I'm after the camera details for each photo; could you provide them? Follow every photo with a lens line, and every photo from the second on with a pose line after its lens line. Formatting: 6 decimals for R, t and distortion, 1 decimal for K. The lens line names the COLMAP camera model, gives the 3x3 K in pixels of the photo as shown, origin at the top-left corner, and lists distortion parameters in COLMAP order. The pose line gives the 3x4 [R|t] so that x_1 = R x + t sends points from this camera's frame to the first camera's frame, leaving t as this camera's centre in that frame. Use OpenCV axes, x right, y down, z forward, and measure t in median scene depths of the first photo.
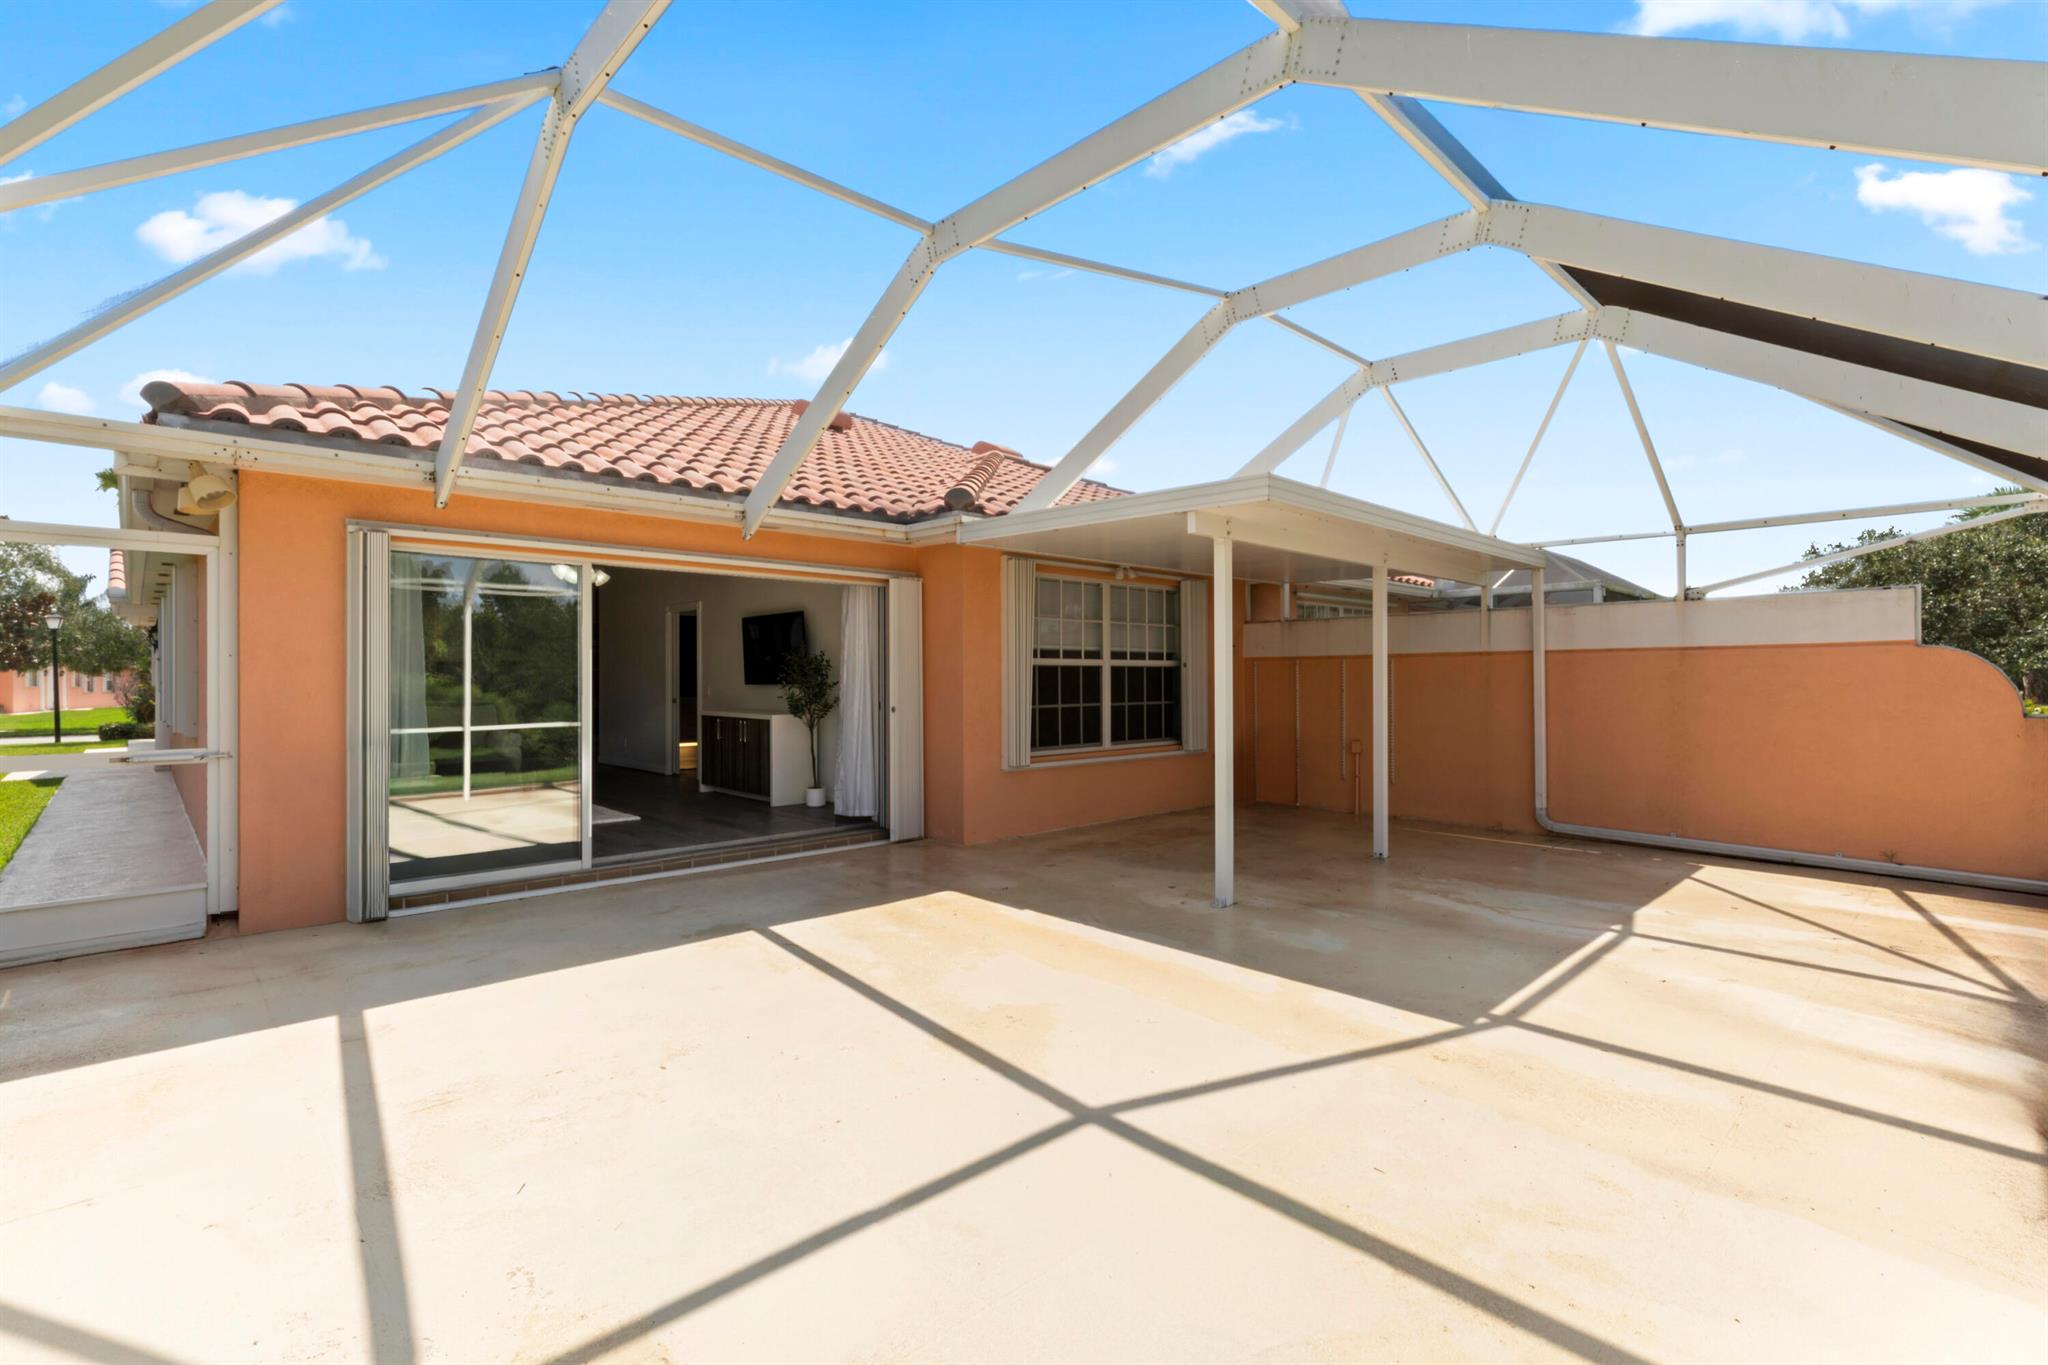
lens RADIAL K [[928.3, 0, 1024.0], [0, 928.3, 682.5], [0, 0, 1]] dist [-0.000101, 0.000106]
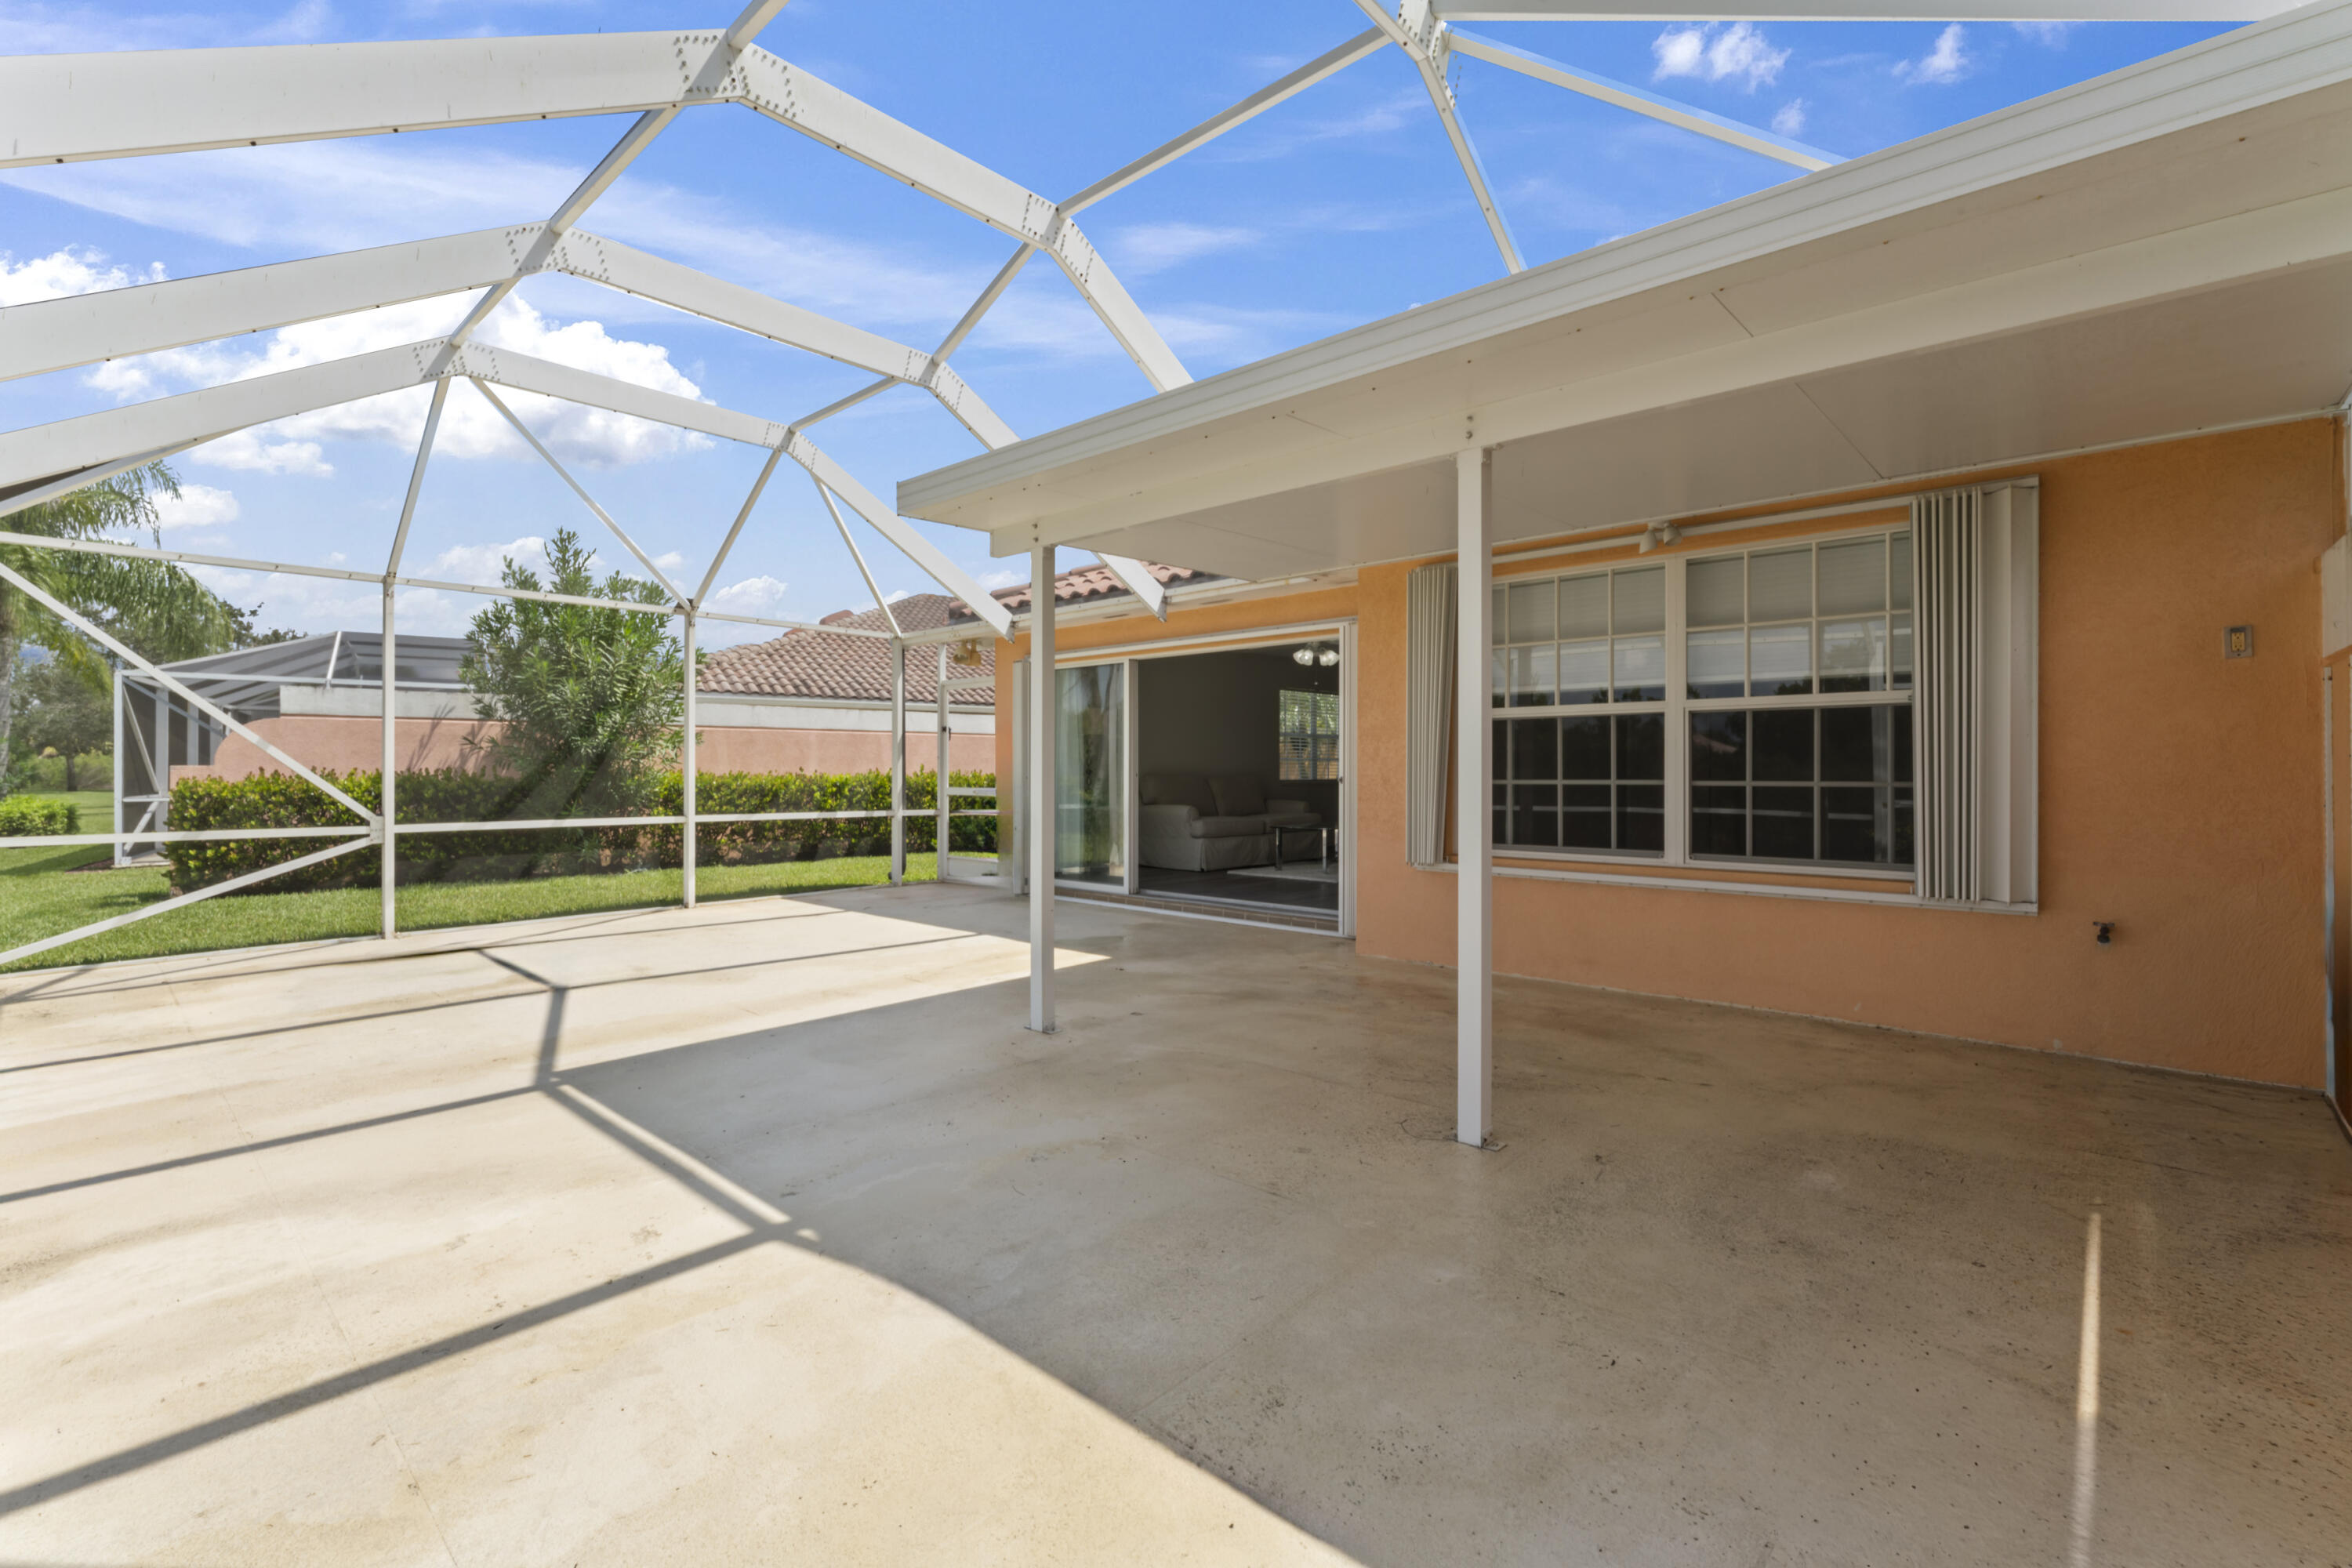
lens RADIAL K [[1013.0, 0, 1176.0], [0, 1013.0, 784.0], [0, 0, 1]] dist [-0.001322, -0.000214]
pose [[0.050897, 0.018978, -0.998524, 0.676921], [-0.005621, 0.999809, 0.018716, 0.014863], [0.998688, 0.004661, 0.050994, 0.684305]]
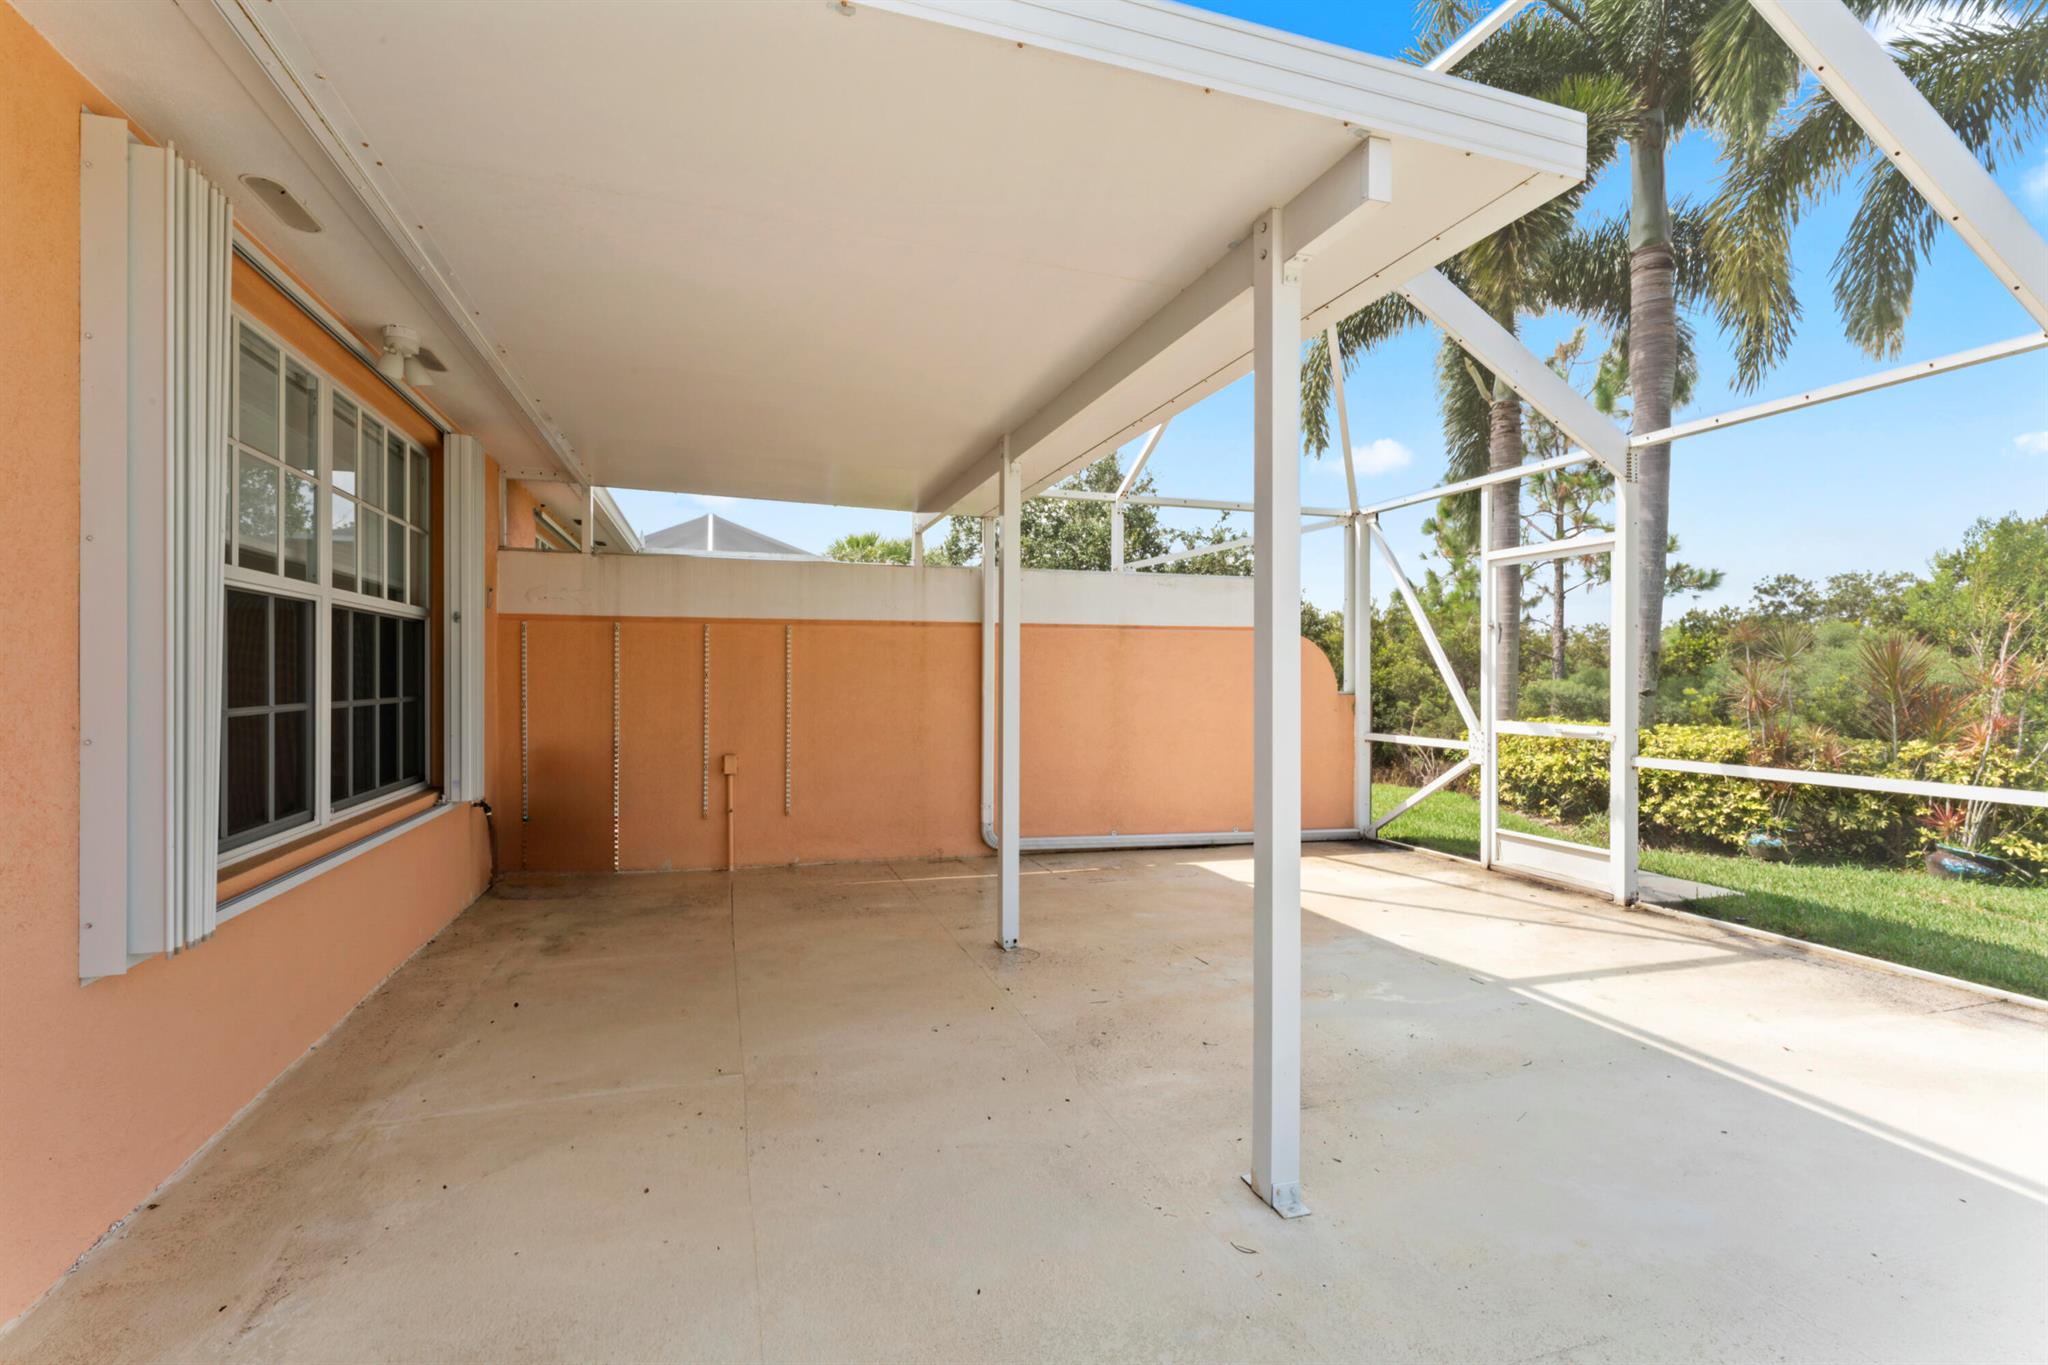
lens RADIAL K [[919.1, 0, 1019.7], [0, 919.1, 673.3], [0, 0, 1]] dist [0.001362, 0.000078]
pose [[0.448024, 0.006296, 0.894000, -0.117483], [0.000752, 0.999972, -0.007419, 0.013621], [-0.894021, 0.003996, 0.448006, 0.591612]]
